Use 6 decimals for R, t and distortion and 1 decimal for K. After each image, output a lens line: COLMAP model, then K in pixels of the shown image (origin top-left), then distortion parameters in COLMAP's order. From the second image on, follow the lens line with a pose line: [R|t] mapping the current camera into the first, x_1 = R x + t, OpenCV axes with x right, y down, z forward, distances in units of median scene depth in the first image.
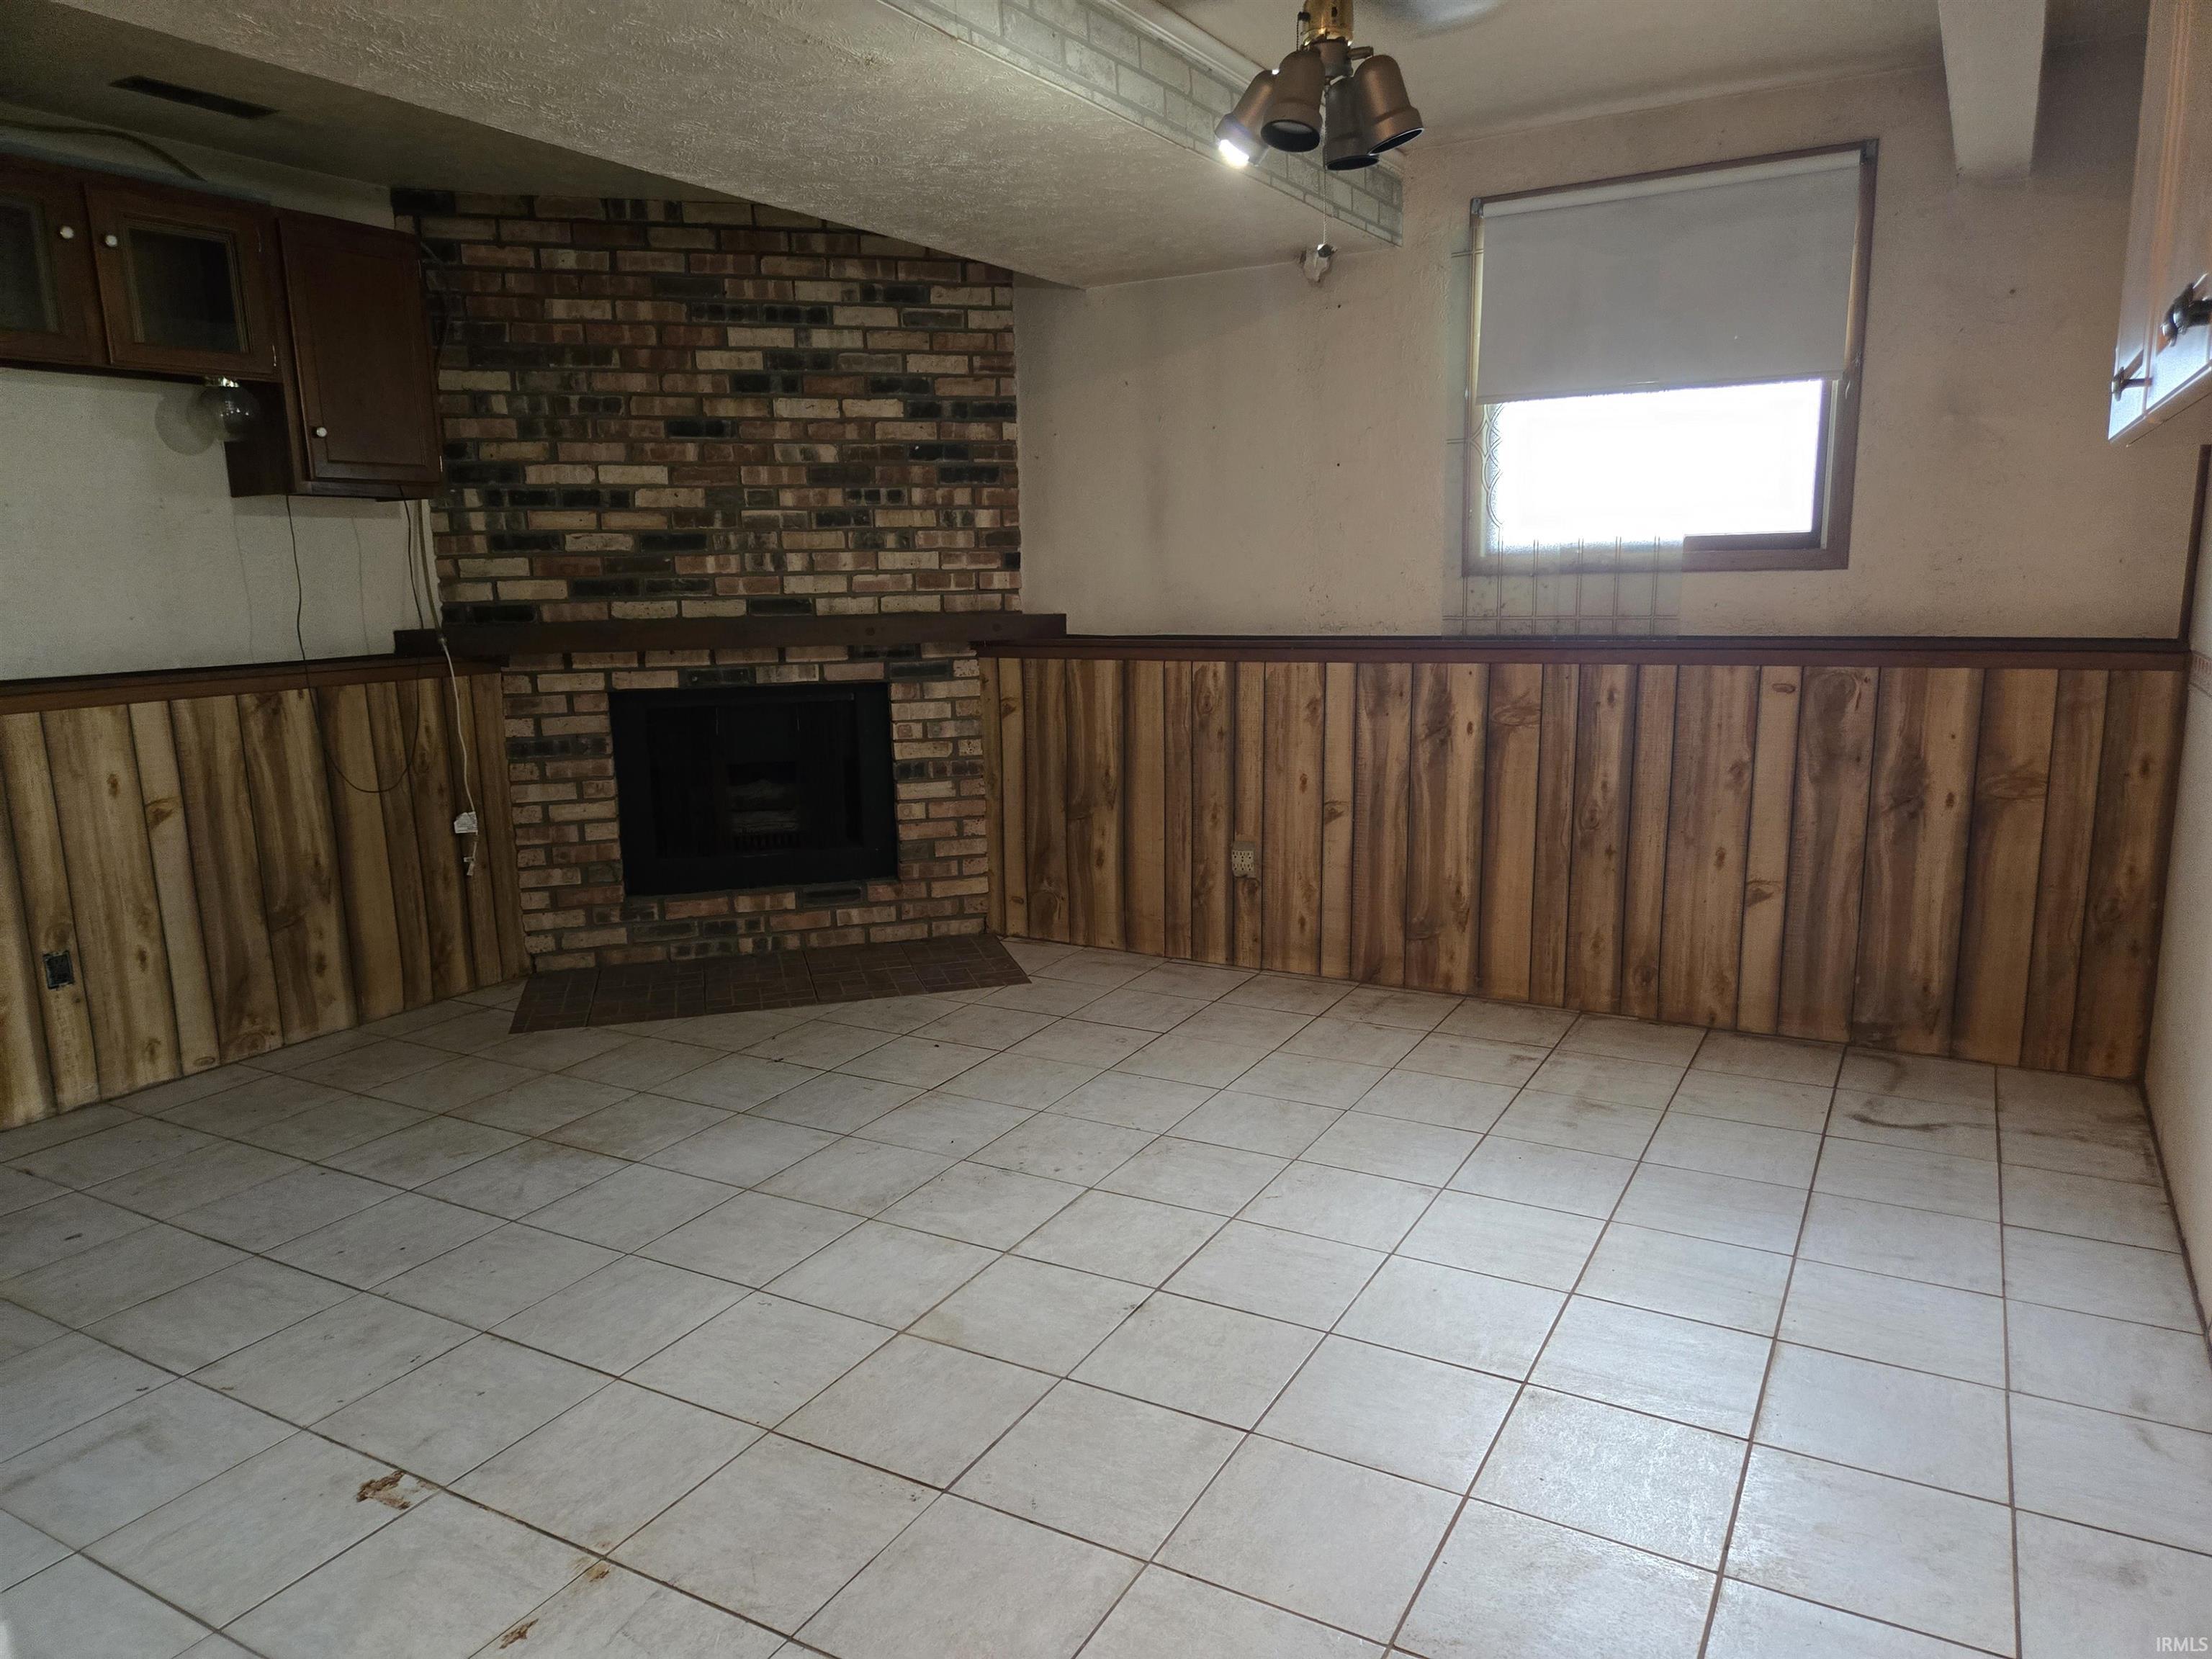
lens RADIAL K [[1489.9, 0, 1101.4], [0, 1489.9, 832.5], [0, 0, 1]] dist [0.068599, -0.059241]
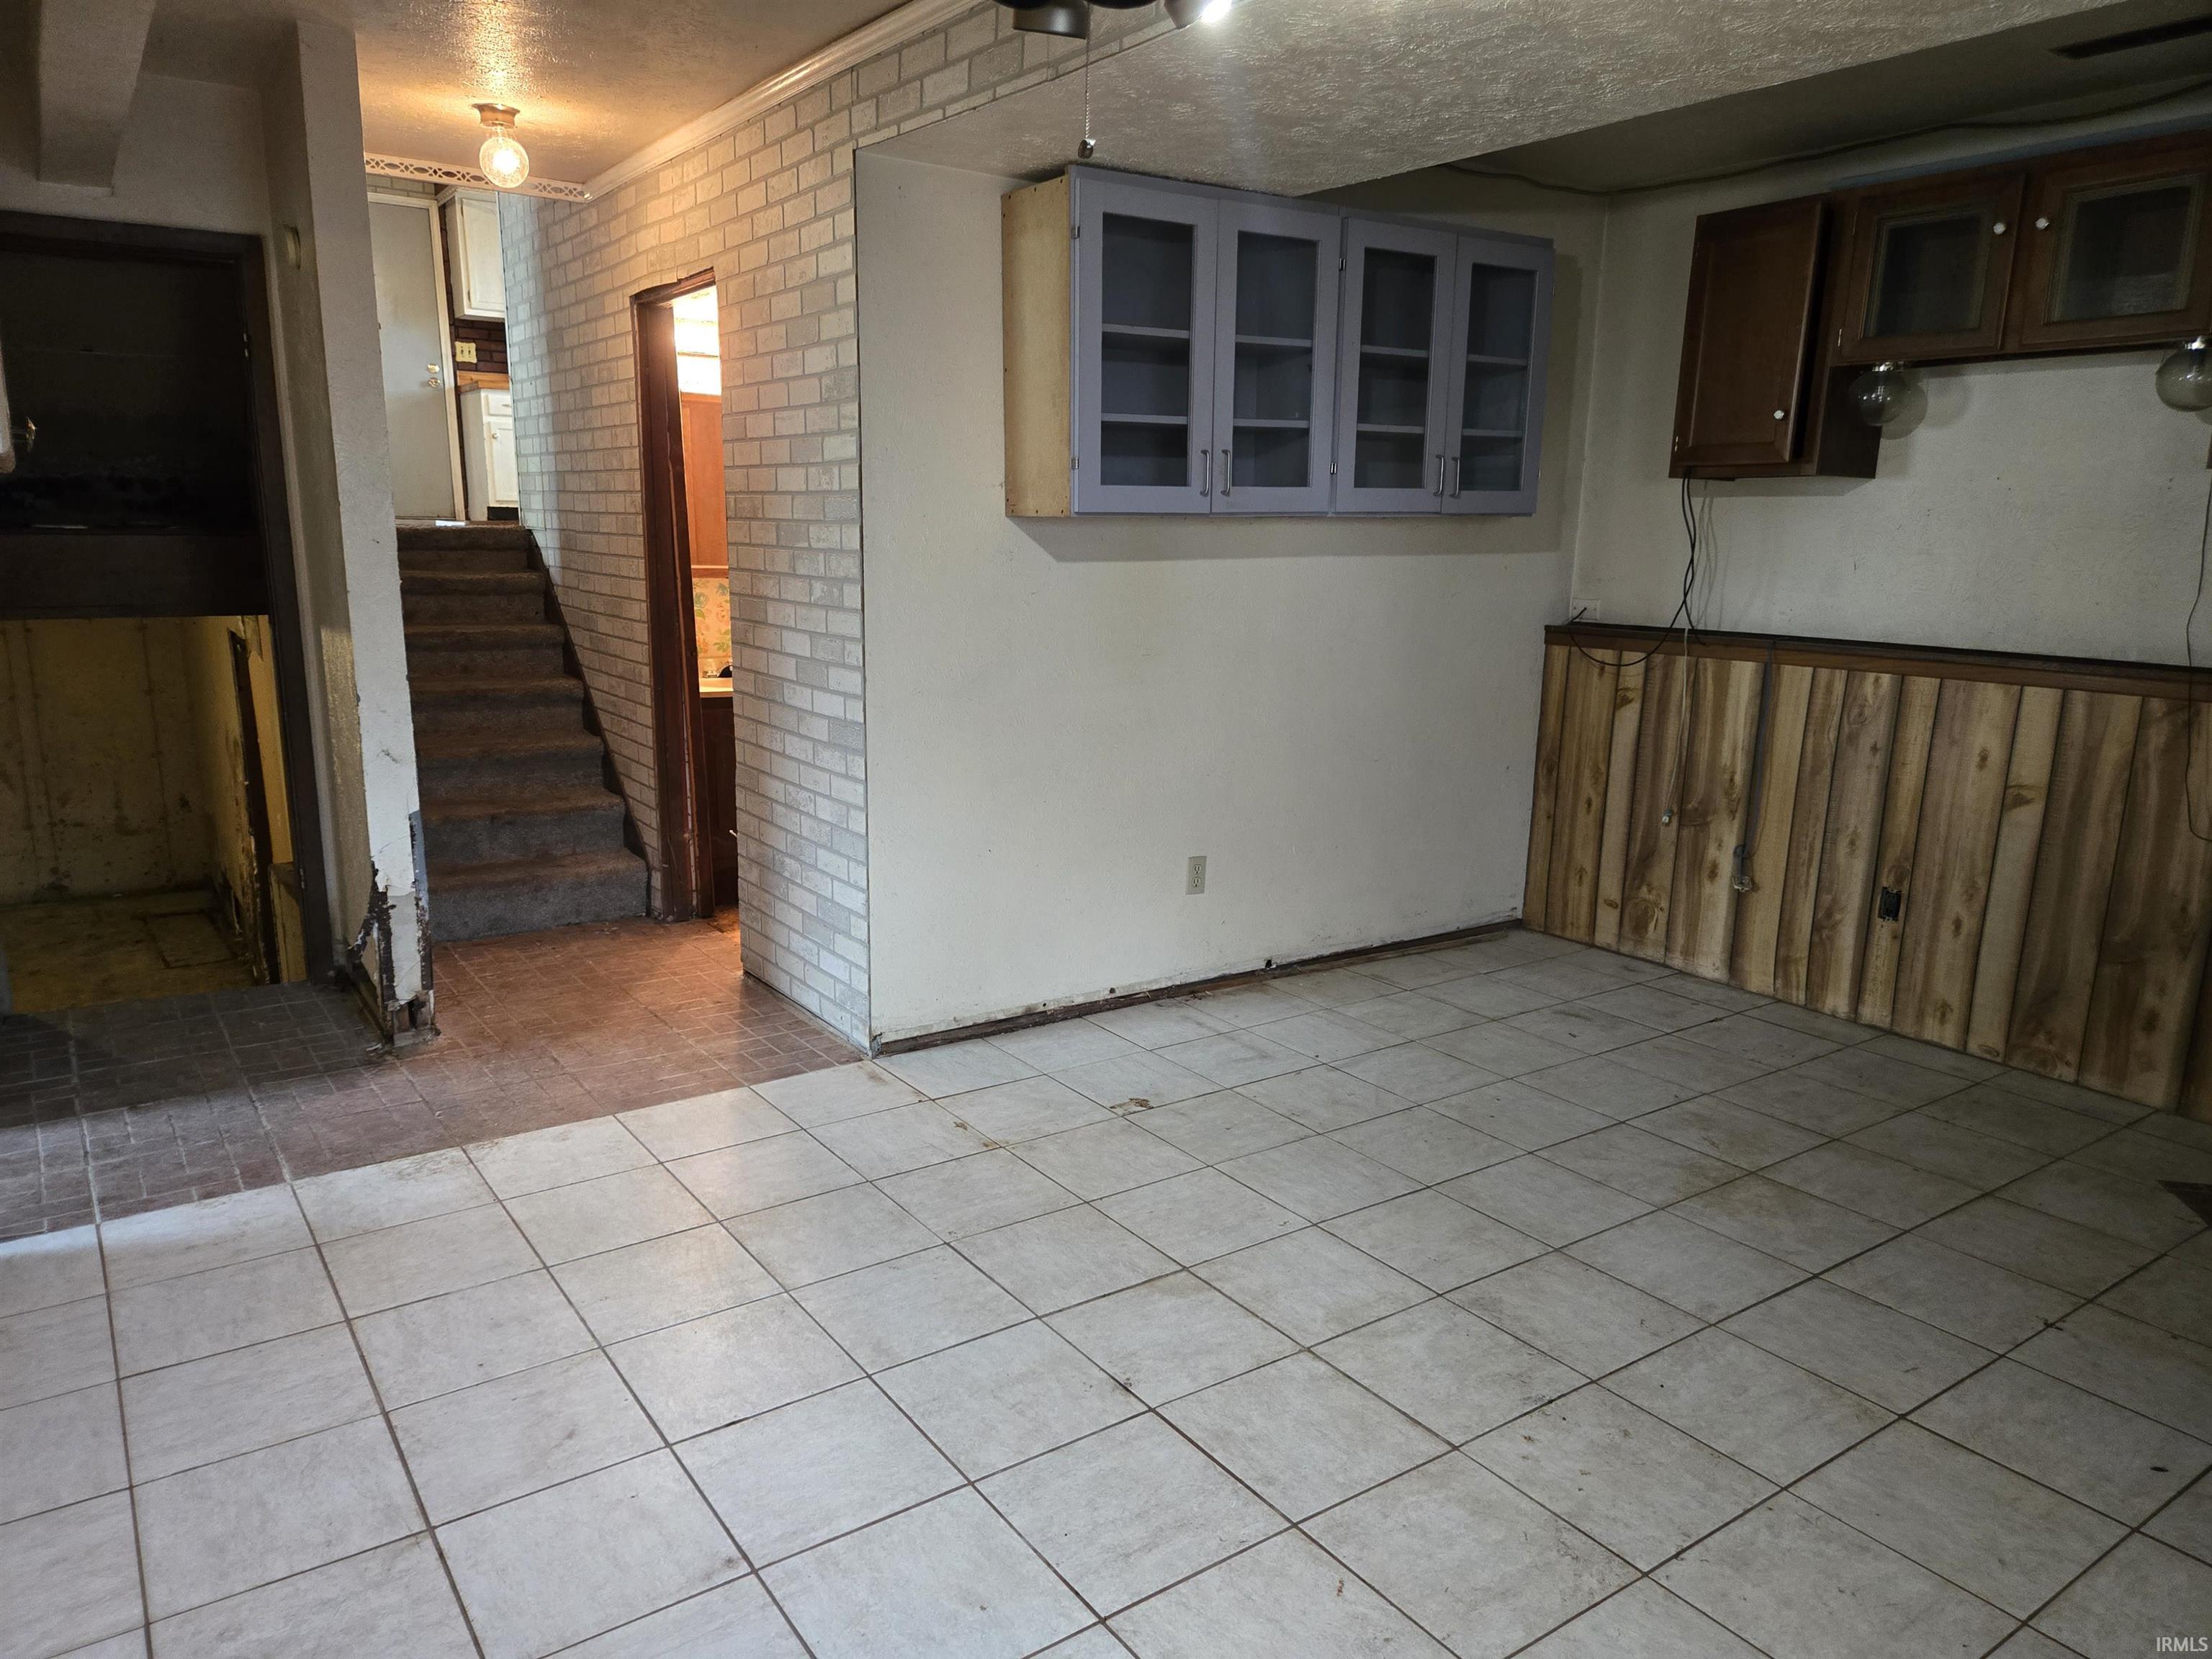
lens RADIAL K [[1489.9, 0, 1094.8], [0, 1489.9, 842.2], [0, 0, 1]] dist [0.068599, -0.059241]
pose [[-0.433014, 0.200125, -0.878891, 0.541129], [-0.171699, 0.938877, 0.298377, -0.184553], [0.884883, 0.280106, -0.372186, 0.870136]]
